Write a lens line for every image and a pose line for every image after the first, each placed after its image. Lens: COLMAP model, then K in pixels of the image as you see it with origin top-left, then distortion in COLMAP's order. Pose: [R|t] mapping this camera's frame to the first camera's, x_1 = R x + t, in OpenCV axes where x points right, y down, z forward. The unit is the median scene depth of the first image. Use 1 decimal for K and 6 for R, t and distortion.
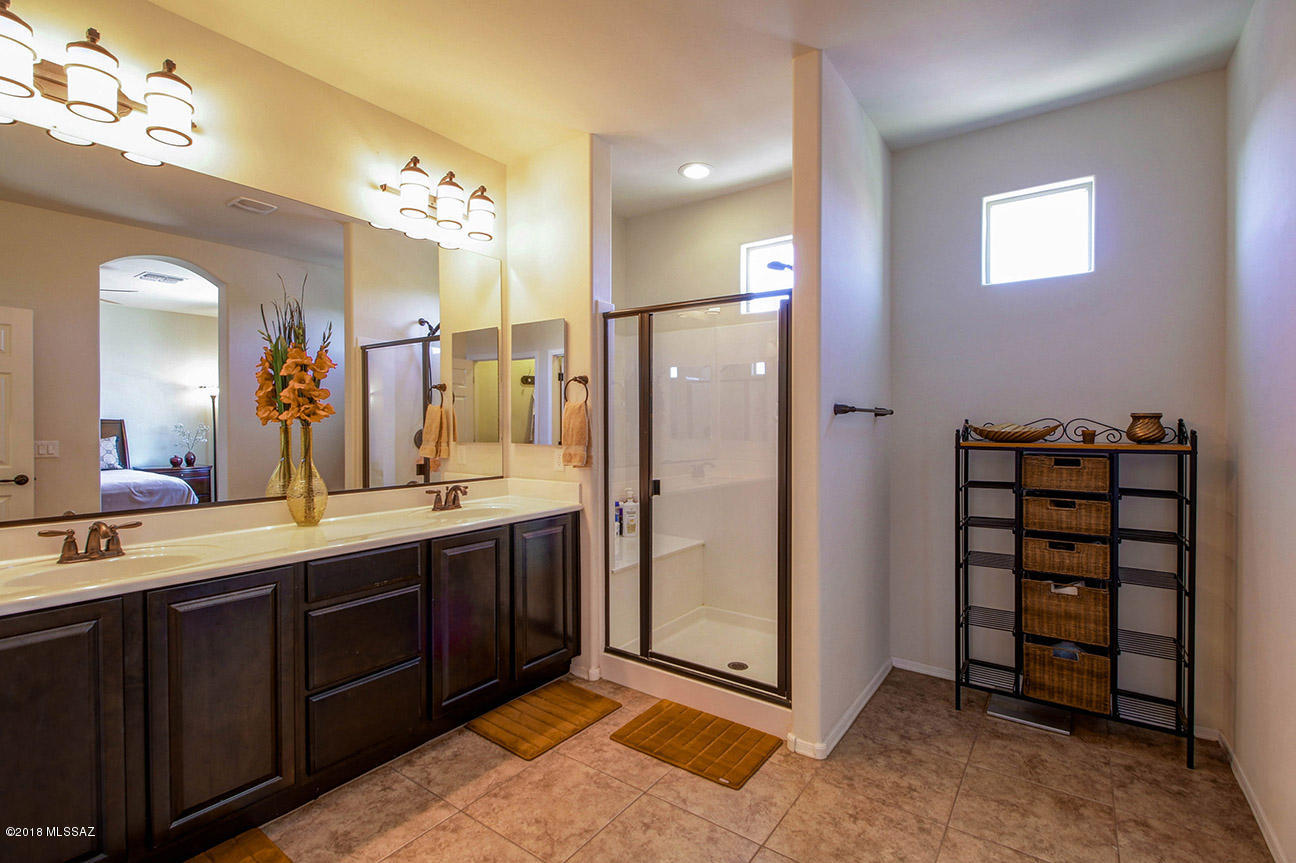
lens RADIAL K [[594.2, 0, 649.4], [0, 594.2, 422.7], [0, 0, 1]] dist [0.021376, -0.008793]
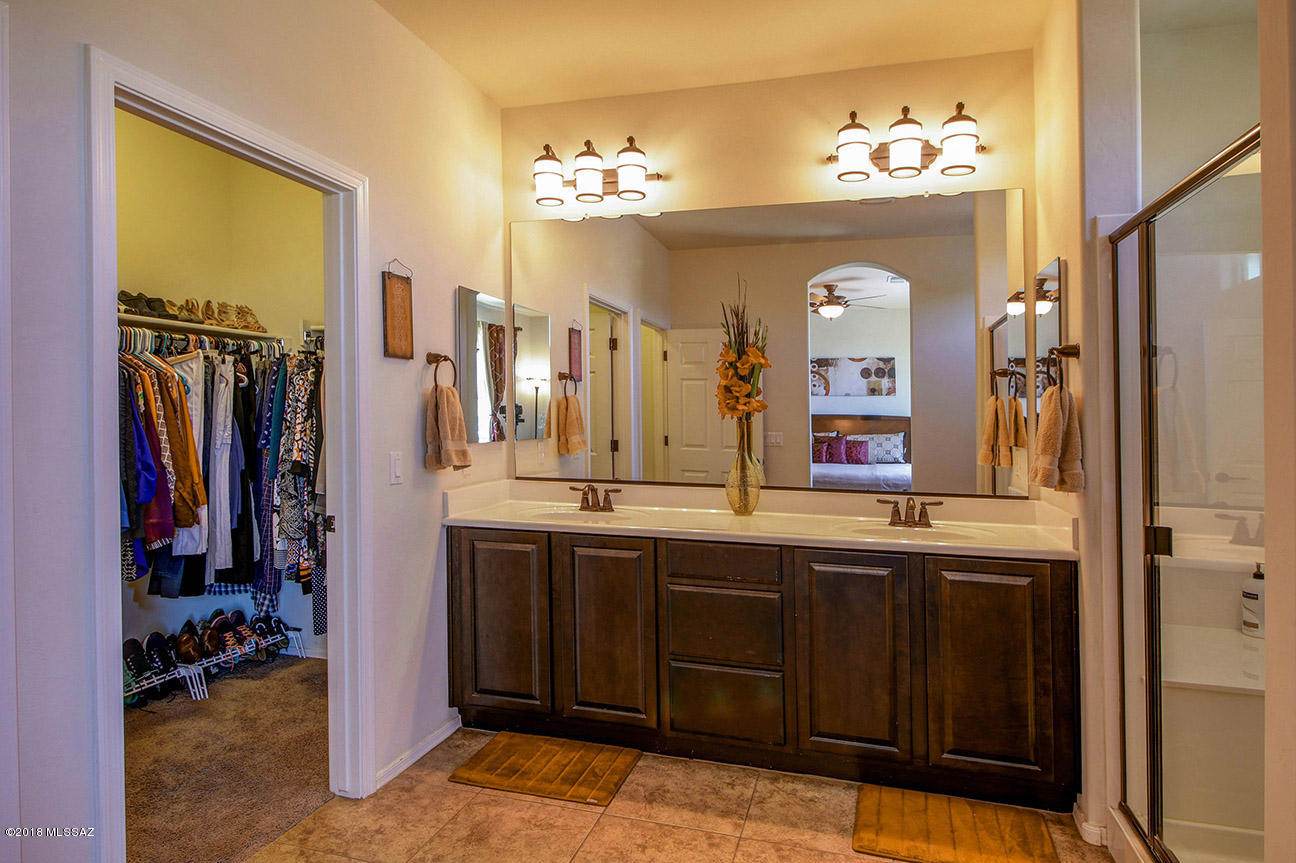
lens RADIAL K [[742.0, 0, 650.2], [0, 742.0, 426.8], [0, 0, 1]] dist [-0.004526, -0.000092]
pose [[0.331359, 0.014895, -0.943387, 0.603520], [-0.010490, 0.999872, 0.012103, 0.003535], [0.943446, 0.005886, 0.331473, 0.418762]]
